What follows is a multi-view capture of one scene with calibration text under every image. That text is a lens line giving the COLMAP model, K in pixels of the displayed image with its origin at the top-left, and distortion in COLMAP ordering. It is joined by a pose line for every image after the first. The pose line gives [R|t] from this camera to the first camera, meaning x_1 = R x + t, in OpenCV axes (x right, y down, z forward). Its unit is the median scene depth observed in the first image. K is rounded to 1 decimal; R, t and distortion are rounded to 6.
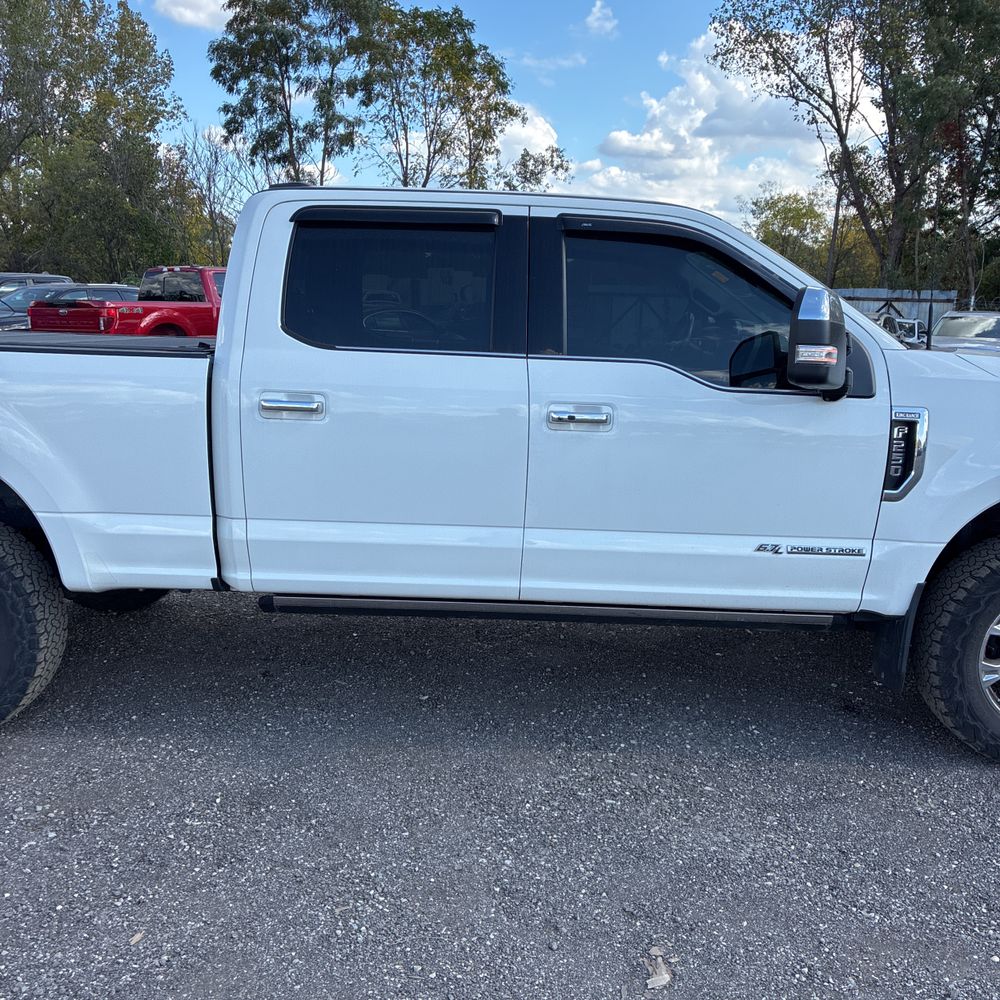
lens RADIAL K [[1020.3, 0, 498.8], [0, 1020.3, 485.9], [0, 0, 1]] dist [0.060780, -0.095525]
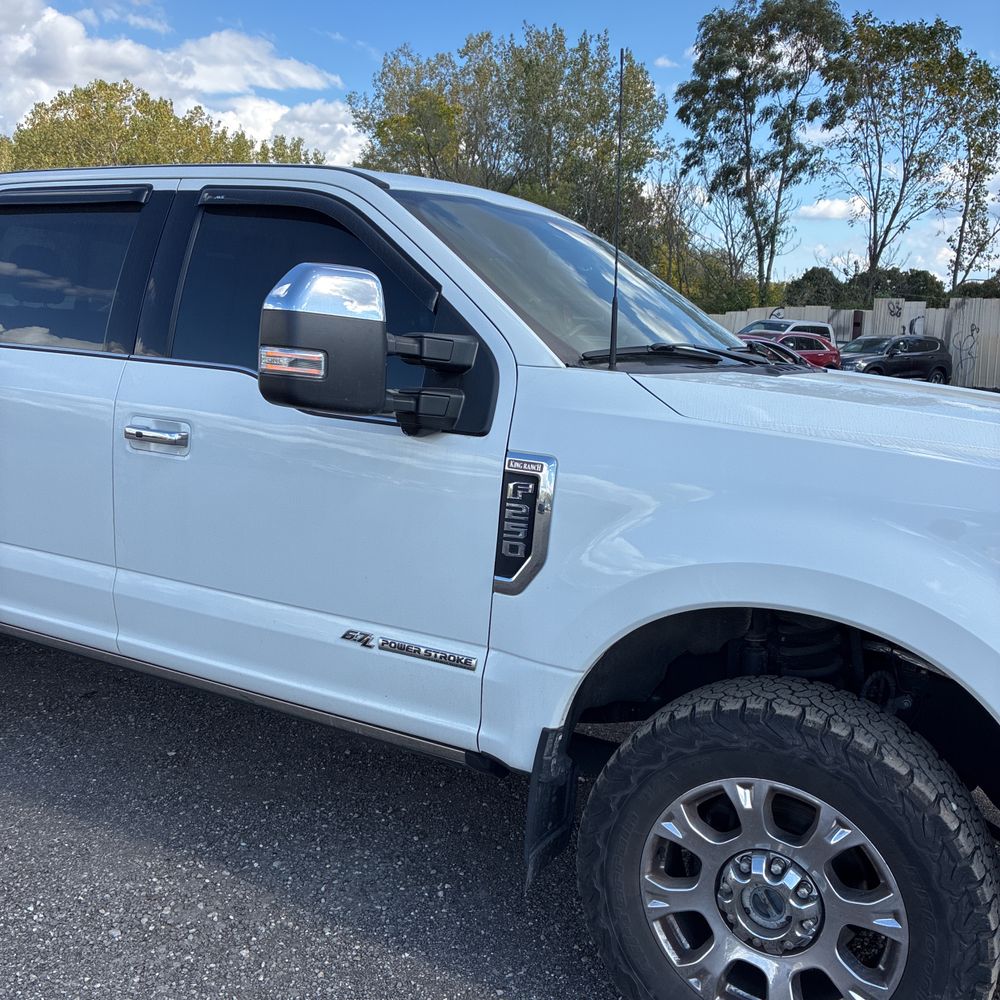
lens RADIAL K [[1029.5, 0, 496.0], [0, 1029.5, 471.5], [0, 0, 1]] dist [0.013796, -0.010466]
pose [[0.881094, 0.079713, -0.466175, 0.065463], [-0.102312, 0.994479, -0.023326, -0.004517], [0.461741, 0.068247, 0.884385, 0.039668]]
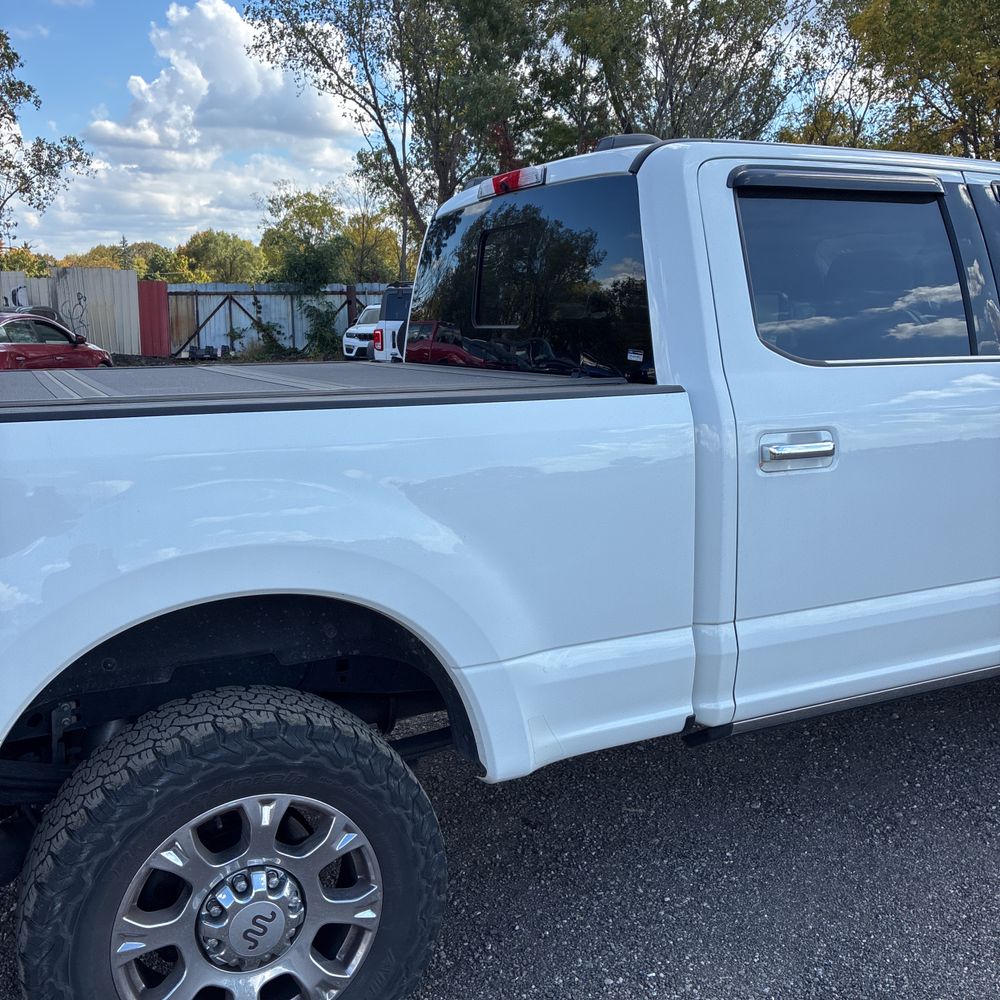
lens RADIAL K [[1020.3, 0, 498.8], [0, 1020.3, 485.9], [0, 0, 1]] dist [0.060780, -0.095525]
pose [[0.892921, -0.110640, 0.436406, -0.066201], [0.109661, 0.993588, 0.027525, -0.009196], [-0.436653, 0.023279, 0.899329, 0.044178]]
